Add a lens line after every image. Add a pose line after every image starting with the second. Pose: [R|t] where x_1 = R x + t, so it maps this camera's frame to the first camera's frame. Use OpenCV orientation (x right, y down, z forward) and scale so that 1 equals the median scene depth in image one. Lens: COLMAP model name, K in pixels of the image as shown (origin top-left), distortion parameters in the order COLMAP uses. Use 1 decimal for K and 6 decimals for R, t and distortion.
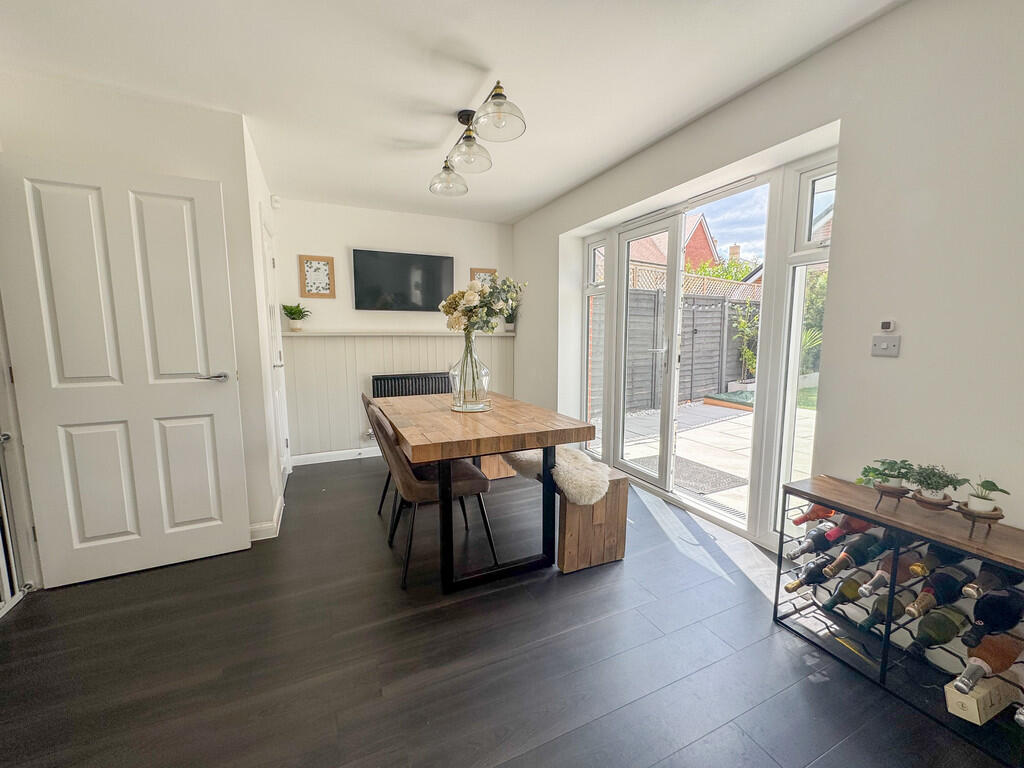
lens RADIAL K [[412.0, 0, 512.0], [0, 412.0, 384.0], [0, 0, 1]] dist [-0.000648, -0.000191]
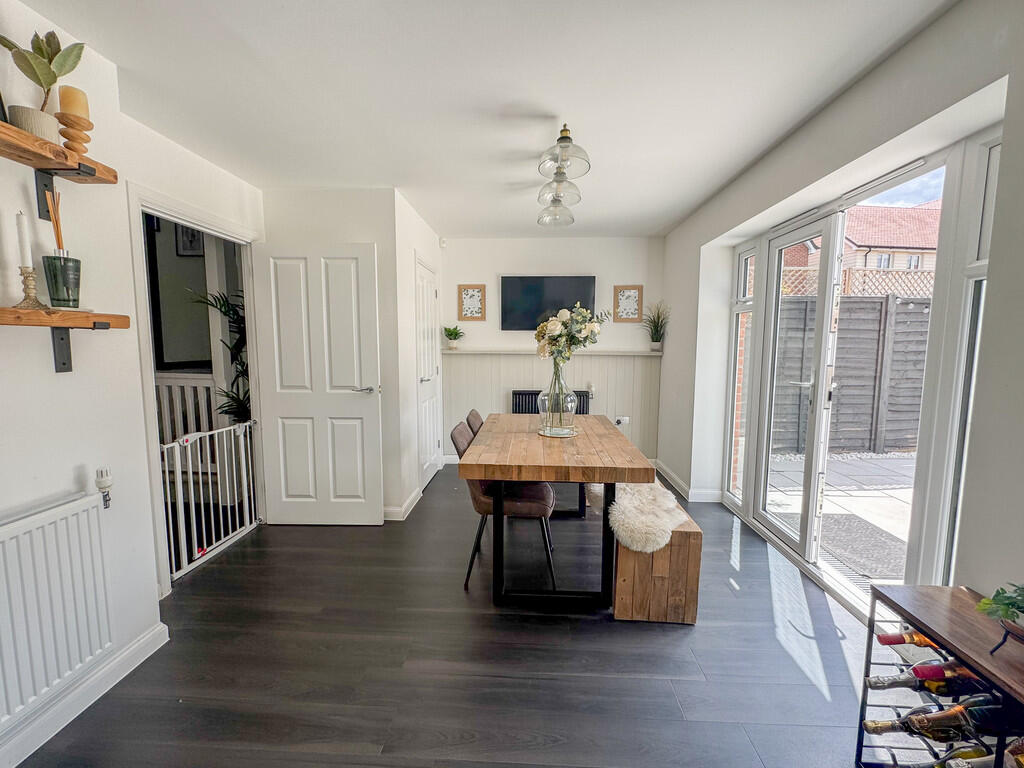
lens RADIAL K [[424.4, 0, 512.0], [0, 424.4, 384.0], [0, 0, 1]] dist [-0.000545, 0.000174]
pose [[0.887174, 0.052066, -0.458489, 0.286697], [-0.061838, 0.998066, -0.006316, -0.050137], [0.457273, 0.033956, 0.888678, 0.005658]]
